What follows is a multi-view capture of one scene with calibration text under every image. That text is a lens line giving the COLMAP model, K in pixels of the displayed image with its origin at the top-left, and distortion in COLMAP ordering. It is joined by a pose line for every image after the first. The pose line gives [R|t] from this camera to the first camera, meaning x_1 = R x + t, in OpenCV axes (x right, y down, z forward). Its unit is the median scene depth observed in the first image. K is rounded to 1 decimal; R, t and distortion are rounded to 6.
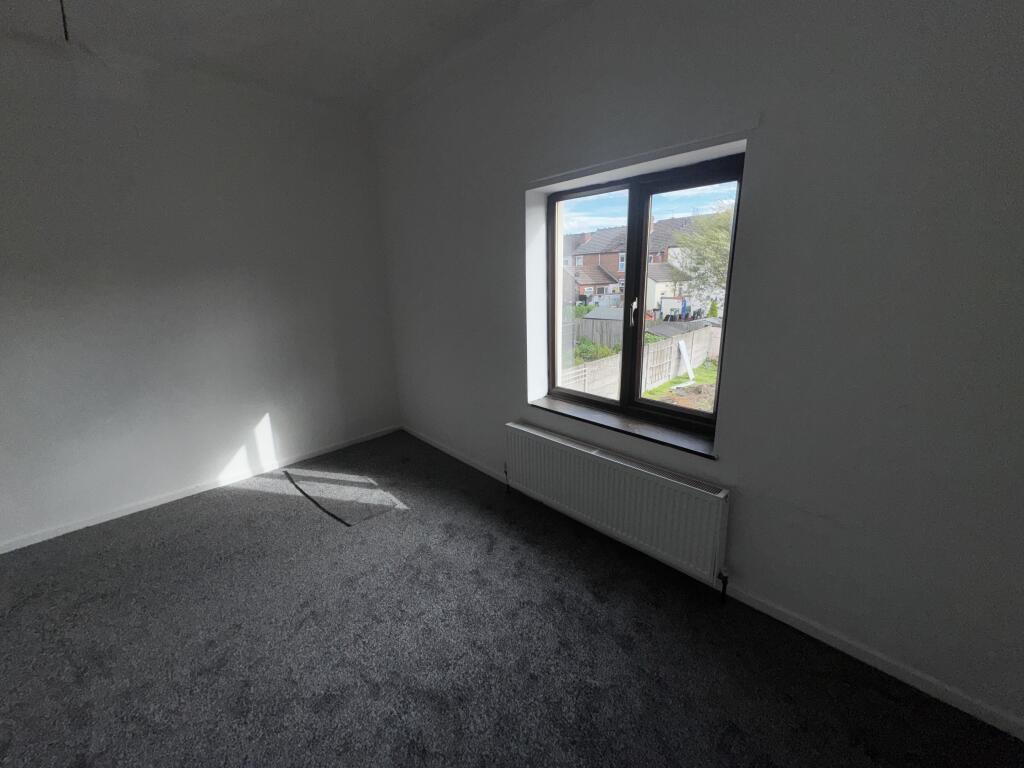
lens RADIAL K [[406.1, 0, 511.5], [0, 406.1, 381.2], [0, 0, 1]] dist [-0.000836, 0.000058]
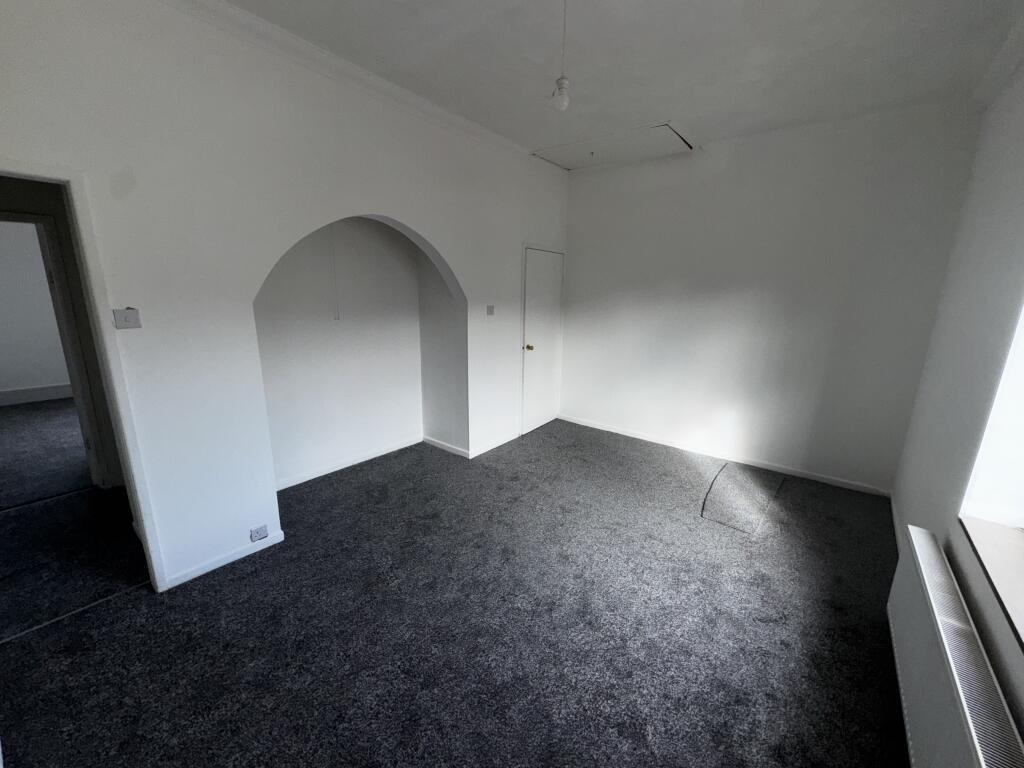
lens RADIAL K [[406.1, 0, 511.5], [0, 406.1, 381.2], [0, 0, 1]] dist [-0.000836, 0.000058]
pose [[0.126592, 0.243957, -0.961488, 0.638390], [-0.270354, 0.941077, 0.203183, -0.101592], [0.954402, 0.234221, 0.185088, 0.236897]]
